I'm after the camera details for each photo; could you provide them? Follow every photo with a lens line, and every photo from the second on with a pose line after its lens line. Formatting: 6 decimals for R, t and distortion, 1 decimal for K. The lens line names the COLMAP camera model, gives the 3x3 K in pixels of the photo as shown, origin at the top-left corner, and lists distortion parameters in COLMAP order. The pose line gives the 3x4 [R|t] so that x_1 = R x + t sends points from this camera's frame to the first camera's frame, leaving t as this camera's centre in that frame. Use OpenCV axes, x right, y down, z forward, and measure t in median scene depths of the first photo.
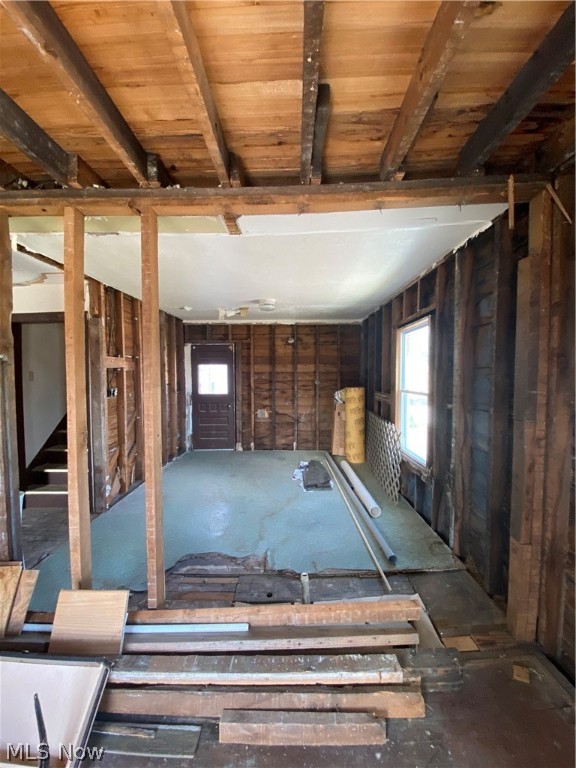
lens RADIAL K [[312.2, 0, 288.4], [0, 312.2, 386.1], [0, 0, 1]] dist [-0.009068, -0.013017]
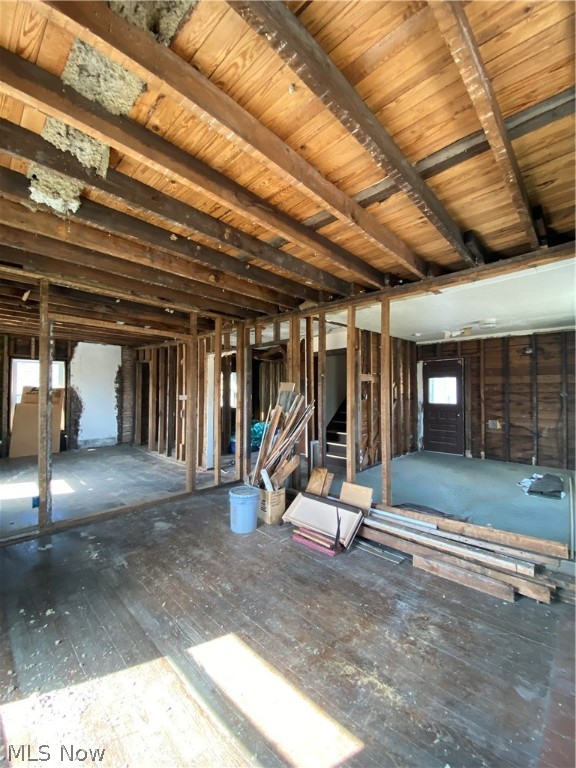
lens RADIAL K [[312.2, 0, 289.1], [0, 312.2, 384.6], [0, 0, 1]] dist [-0.009068, -0.013017]
pose [[0.739933, -0.012581, -0.672563, 0.110458], [-0.024382, 0.998666, -0.045506, 0.021649], [0.672239, 0.050069, 0.738639, -0.222734]]
